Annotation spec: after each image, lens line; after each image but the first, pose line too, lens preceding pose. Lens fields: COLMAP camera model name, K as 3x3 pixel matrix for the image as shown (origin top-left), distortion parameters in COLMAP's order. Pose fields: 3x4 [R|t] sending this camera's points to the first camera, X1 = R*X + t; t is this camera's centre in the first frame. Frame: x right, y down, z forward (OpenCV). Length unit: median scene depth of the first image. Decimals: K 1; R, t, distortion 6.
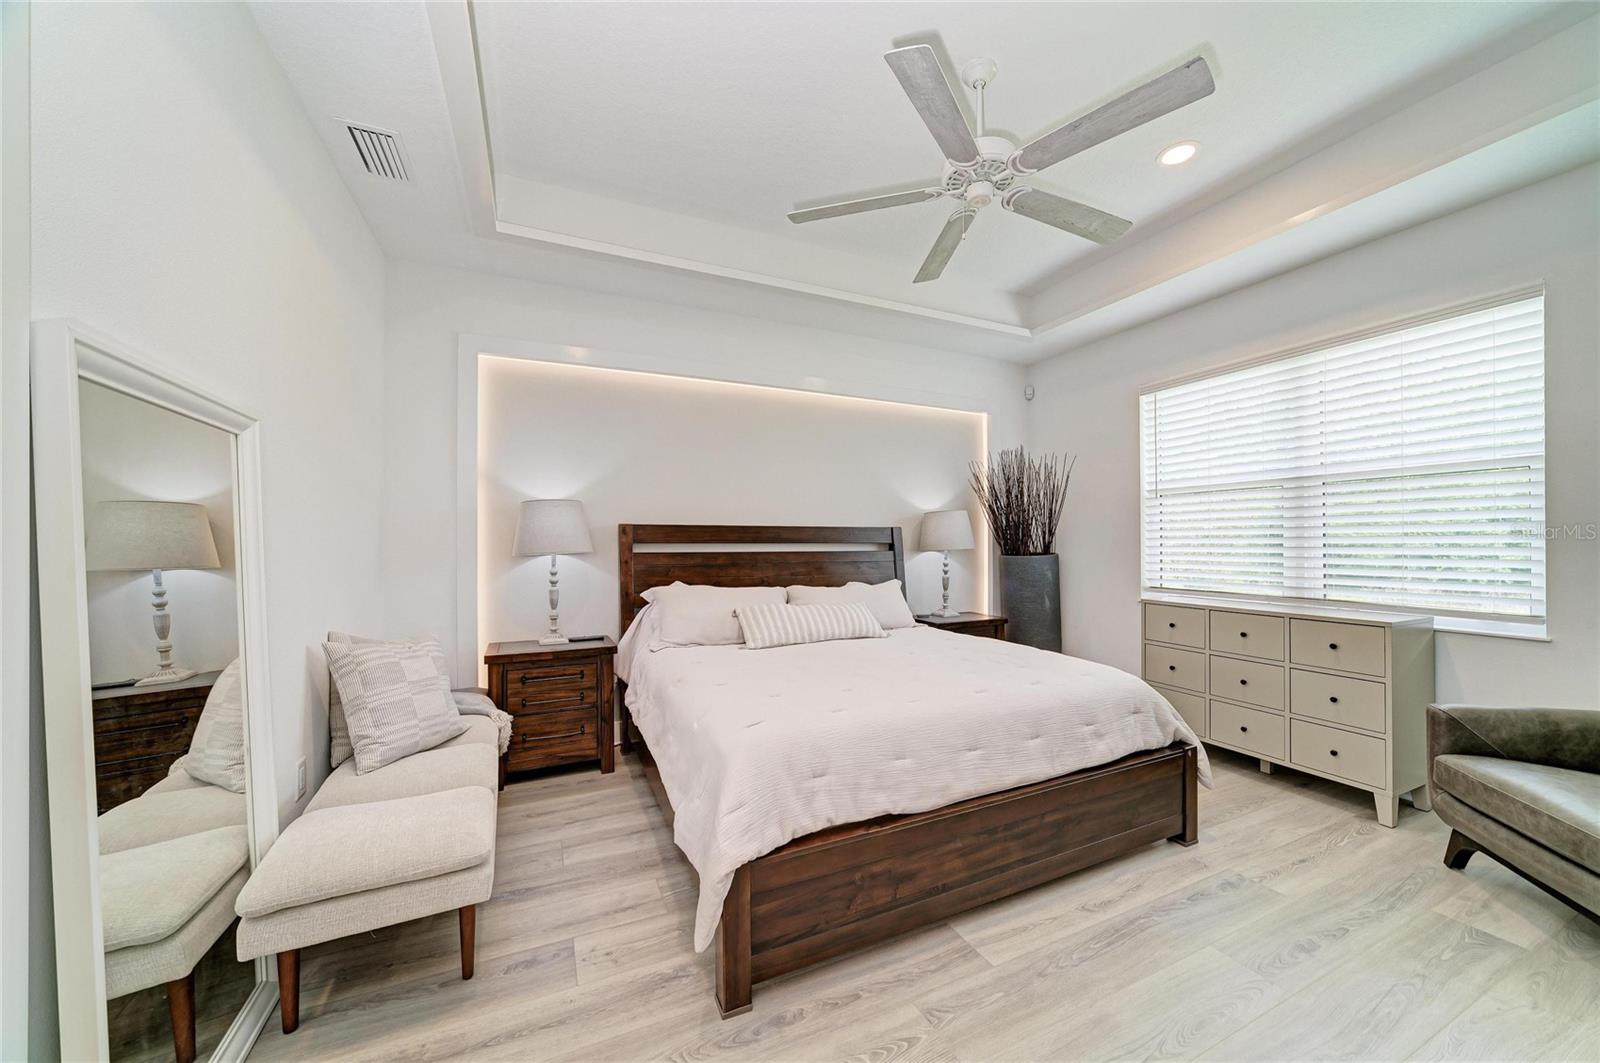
lens RADIAL K [[579.4, 0, 800.7], [0, 579.4, 539.4], [0, 0, 1]] dist [-0.009468, 0.000303]
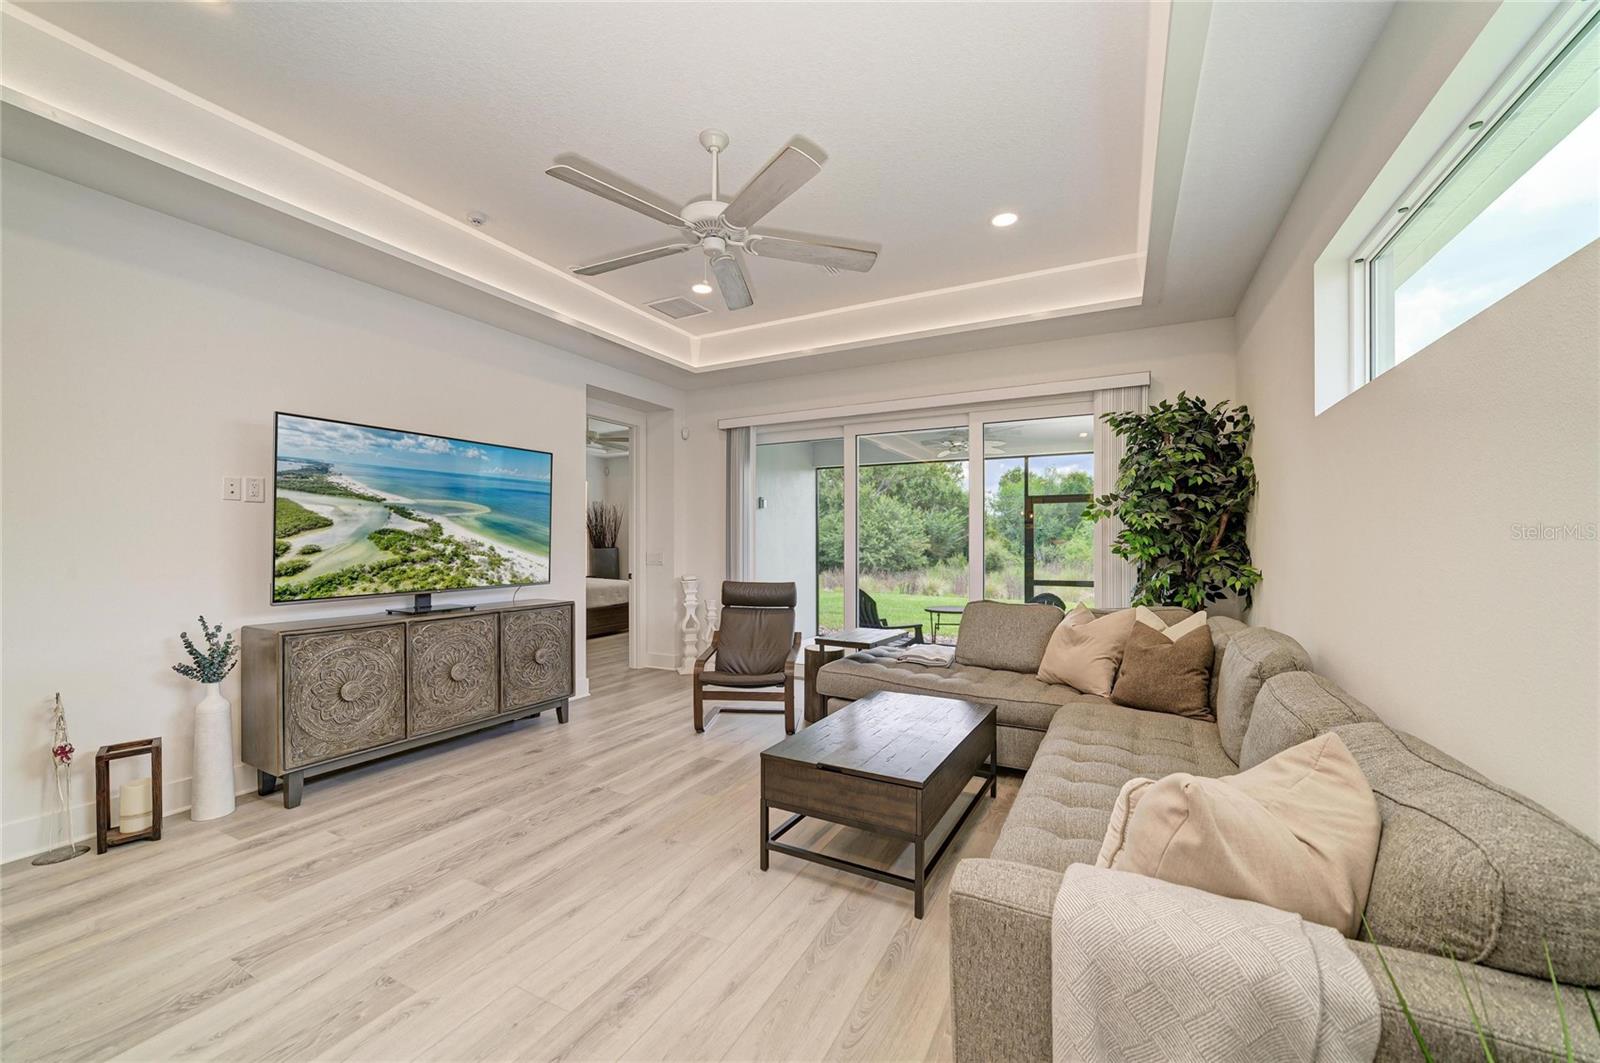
lens RADIAL K [[610.3, 0, 802.1], [0, 610.3, 536.6], [0, 0, 1]] dist [-0.002956, 0.000070]
pose [[0.787678, 0.006687, 0.616050, -0.639512], [-0.005934, 0.999977, -0.003267, -0.017829], [-0.616058, -0.001082, 0.787700, -1.847352]]
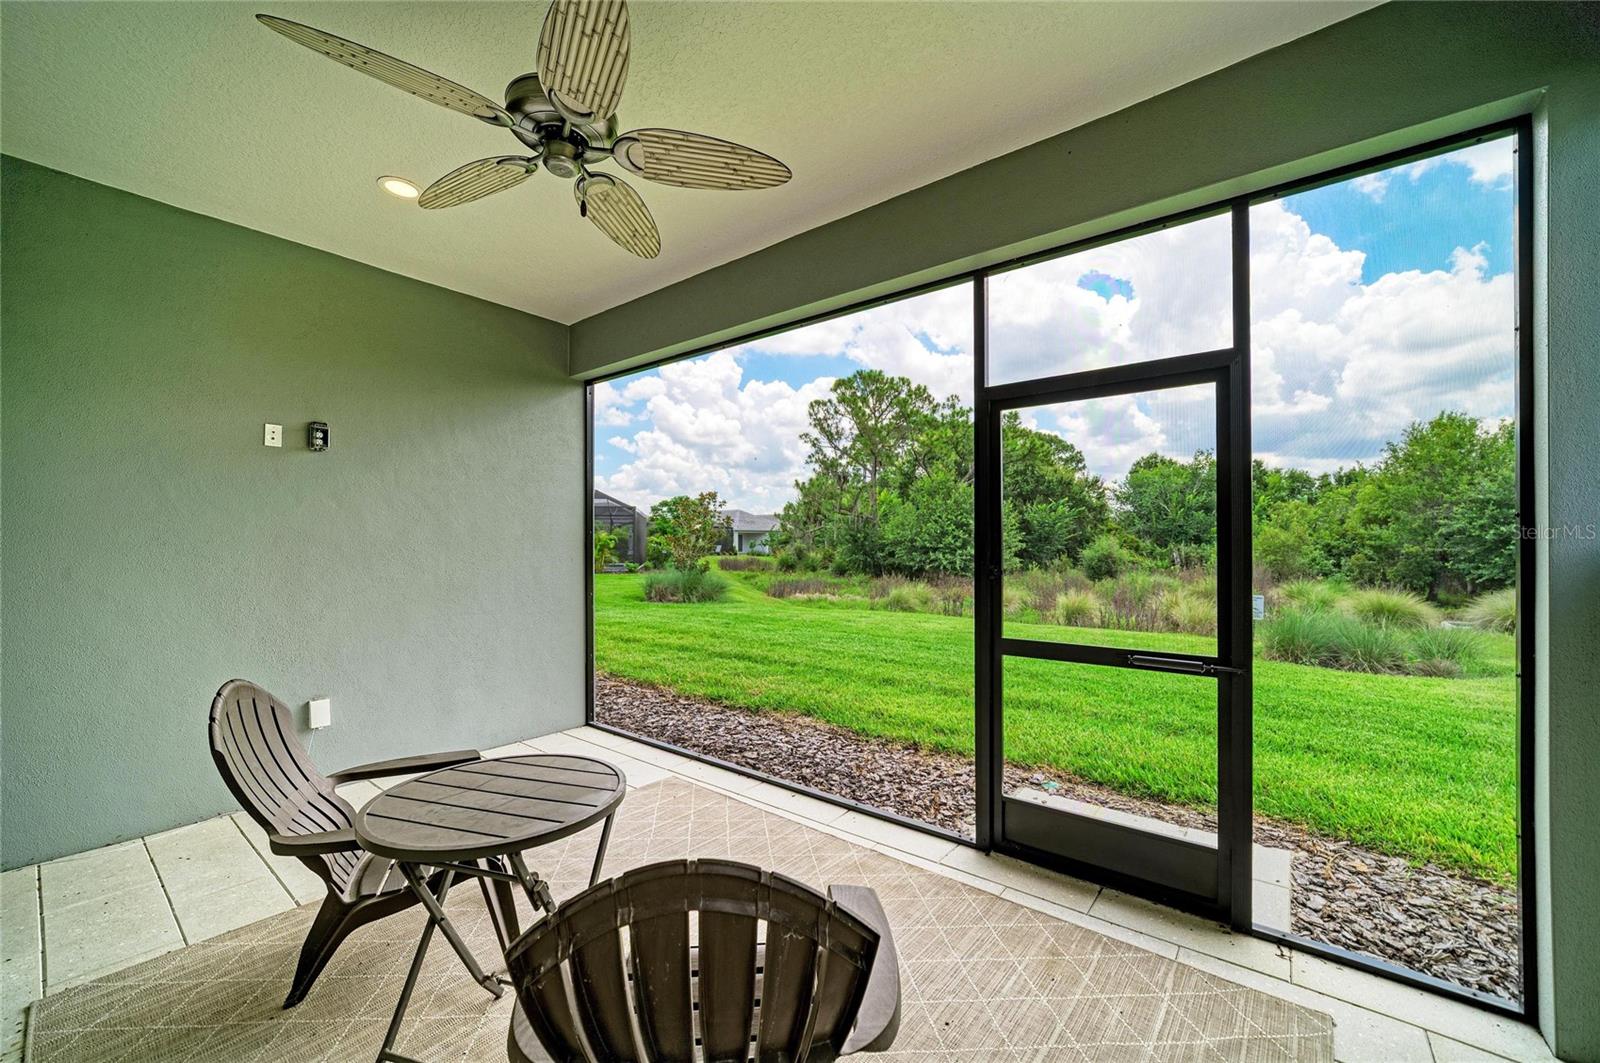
lens RADIAL K [[621.3, 0, 804.9], [0, 621.3, 539.4], [0, 0, 1]] dist [-0.015476, 0.005249]
pose [[0.886826, 0.000990, 0.462102, 0.973481], [-0.001974, 0.999997, 0.001645, 0.007945], [-0.462099, -0.002371, 0.886825, -1.109852]]
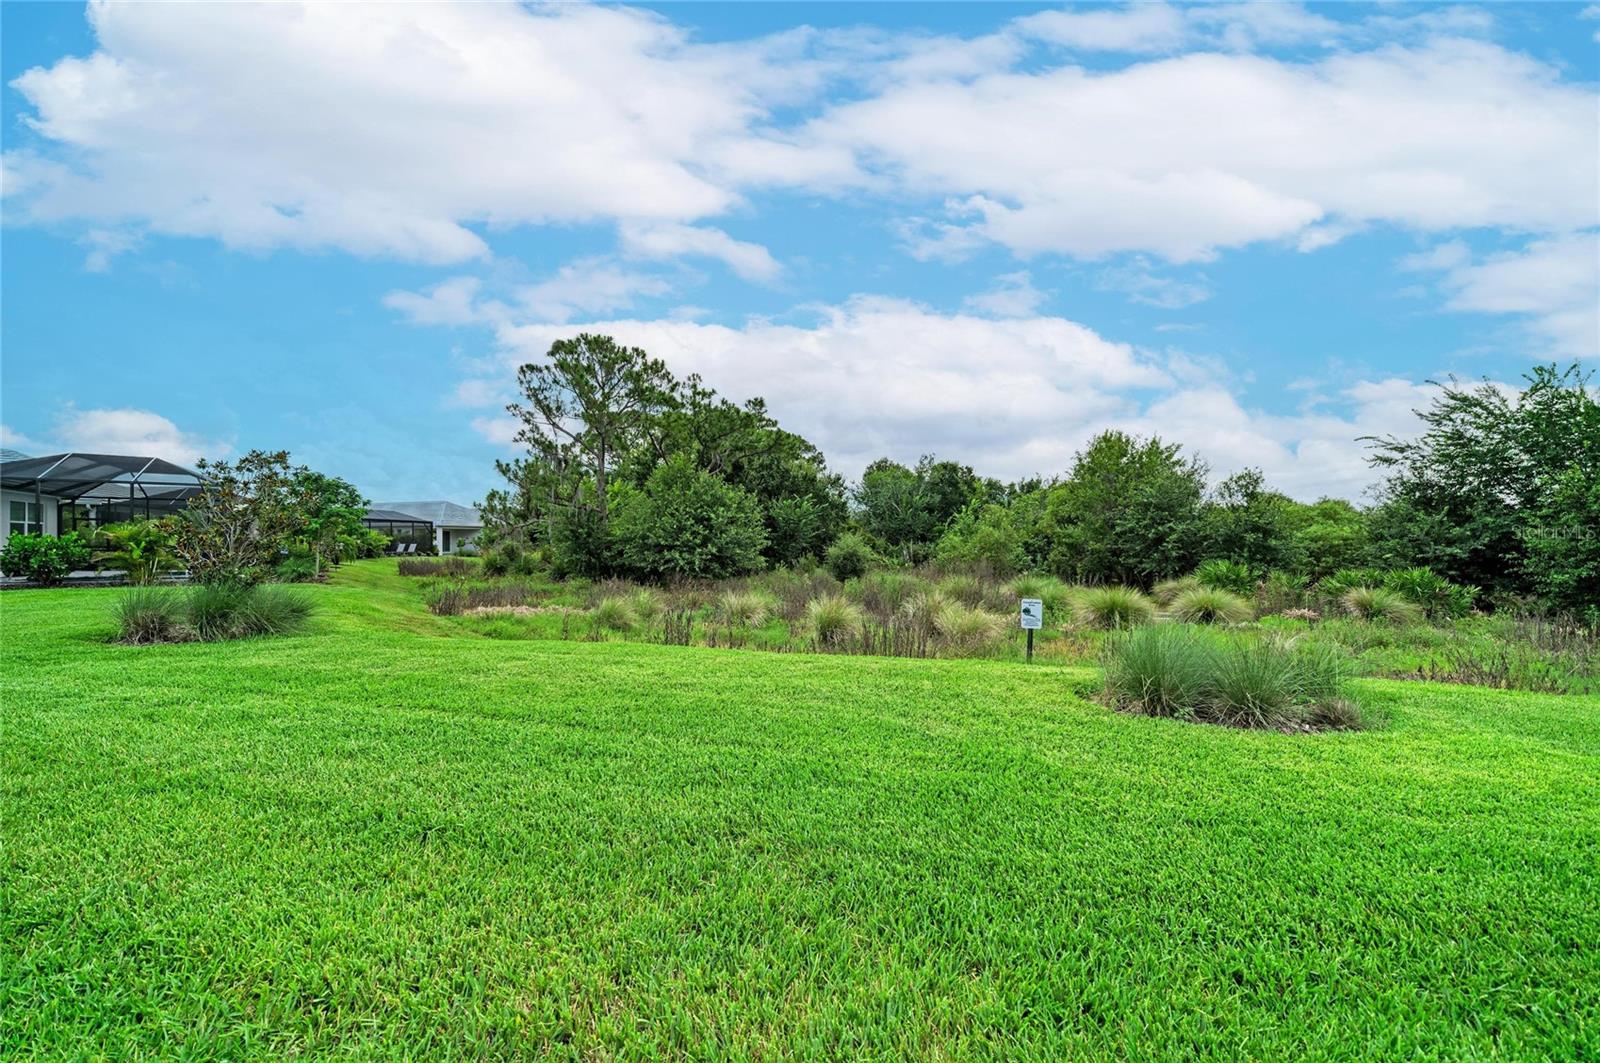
lens RADIAL K [[621.3, 0, 804.9], [0, 621.3, 539.4], [0, 0, 1]] dist [-0.015476, 0.005249]
pose [[0.638798, 0.002549, 0.769370, 1.903377], [-0.005601, 0.999983, 0.001337, 0.043944], [-0.769354, -0.005164, 0.638802, -0.232748]]
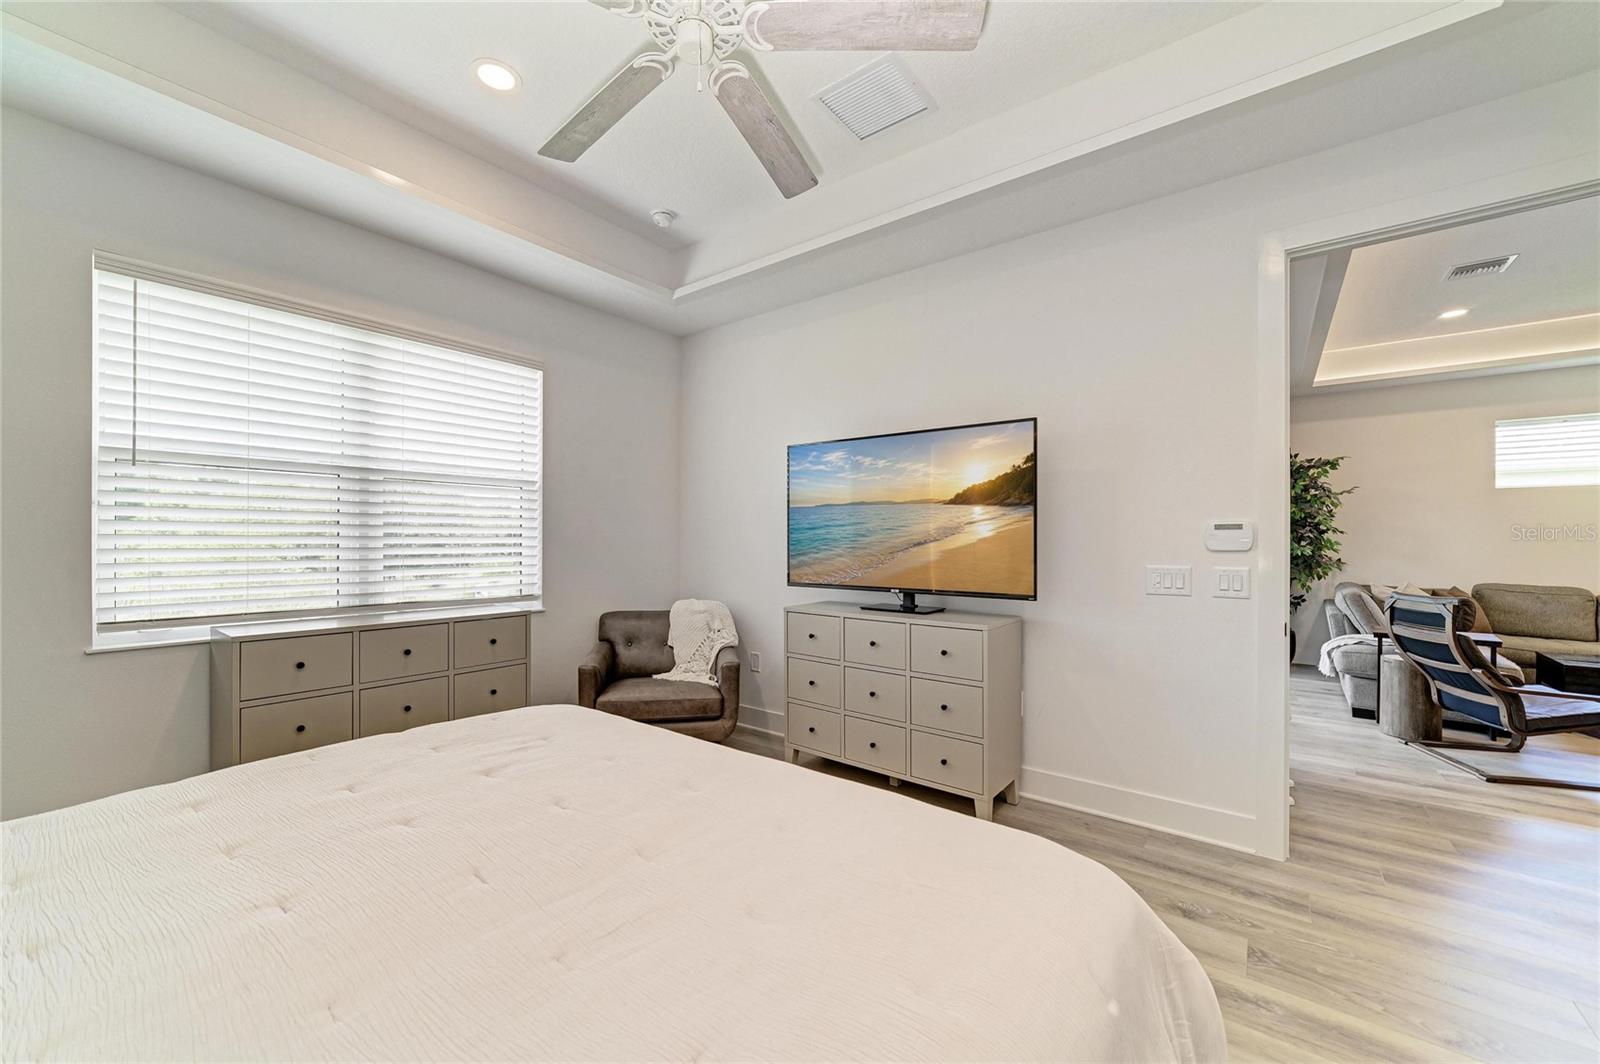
lens RADIAL K [[610.3, 0, 802.1], [0, 610.3, 537.1], [0, 0, 1]] dist [-0.002956, 0.000070]
pose [[-0.472812, 0.001755, 0.881161, -0.269306], [-0.009951, 0.999924, -0.007331, -0.003351], [-0.881107, -0.012235, -0.472759, 0.855832]]
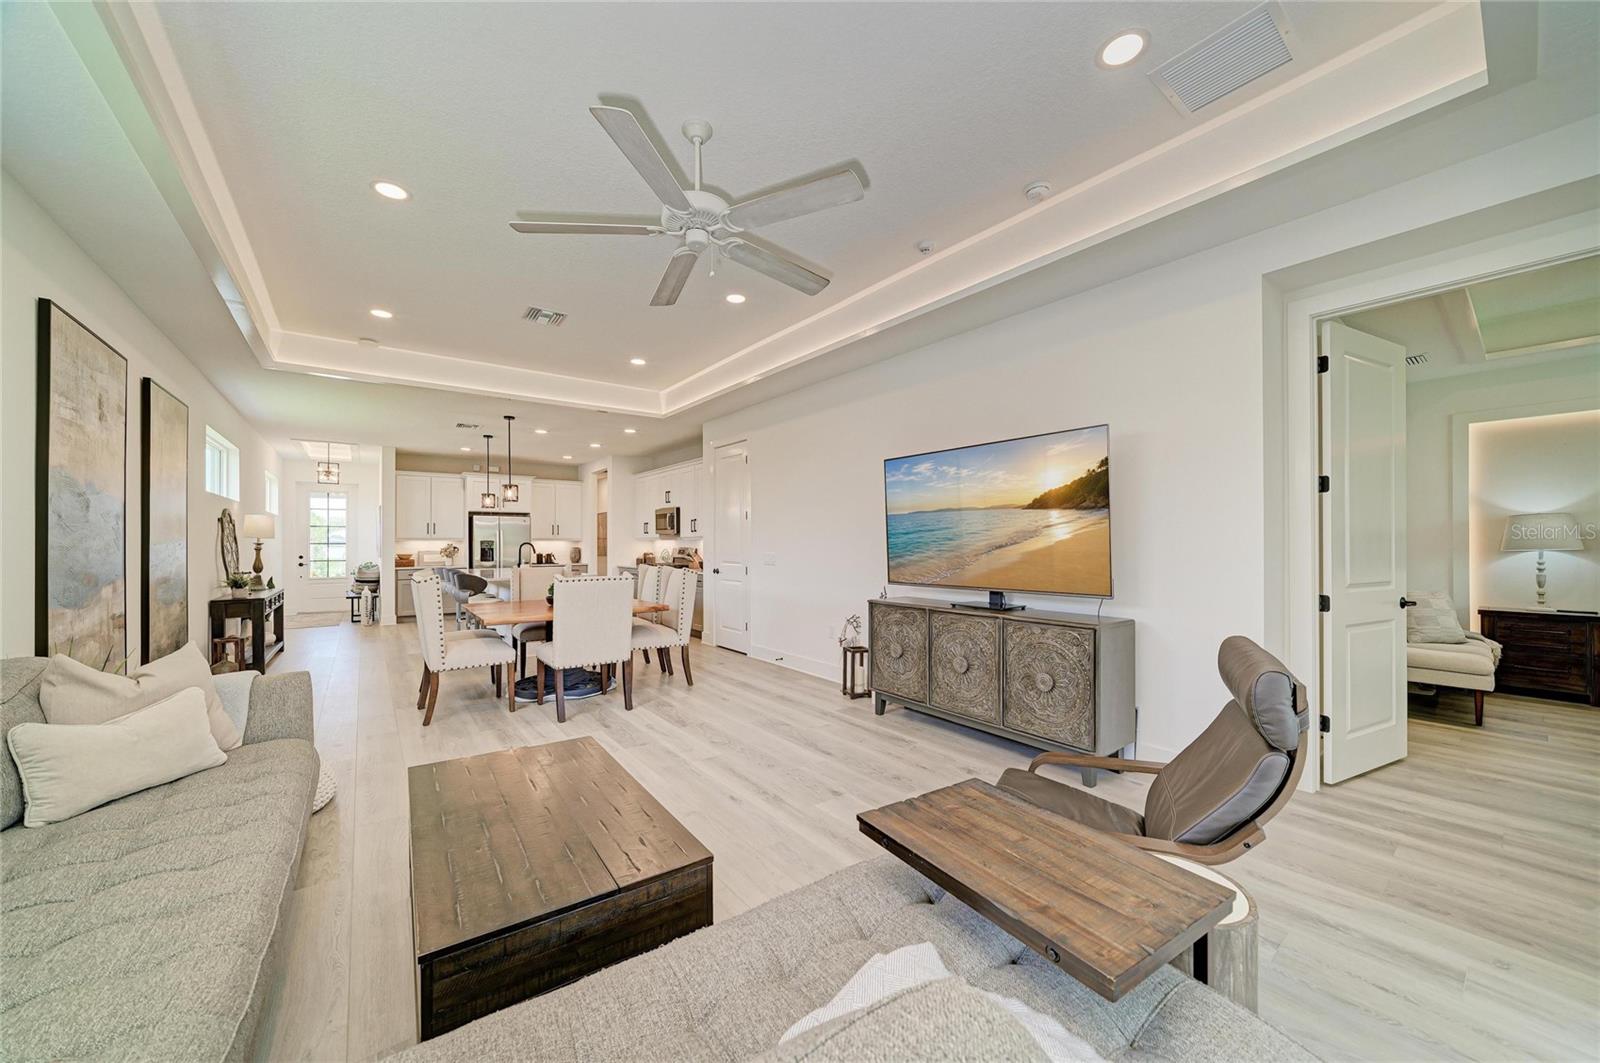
lens RADIAL K [[579.4, 0, 800.7], [0, 579.4, 539.4], [0, 0, 1]] dist [-0.009468, 0.000303]
pose [[0.224875, -0.004262, -0.974378, 0.562245], [0.009778, 0.999950, -0.002117, -0.016885], [0.974339, -0.009051, 0.224905, -1.152337]]
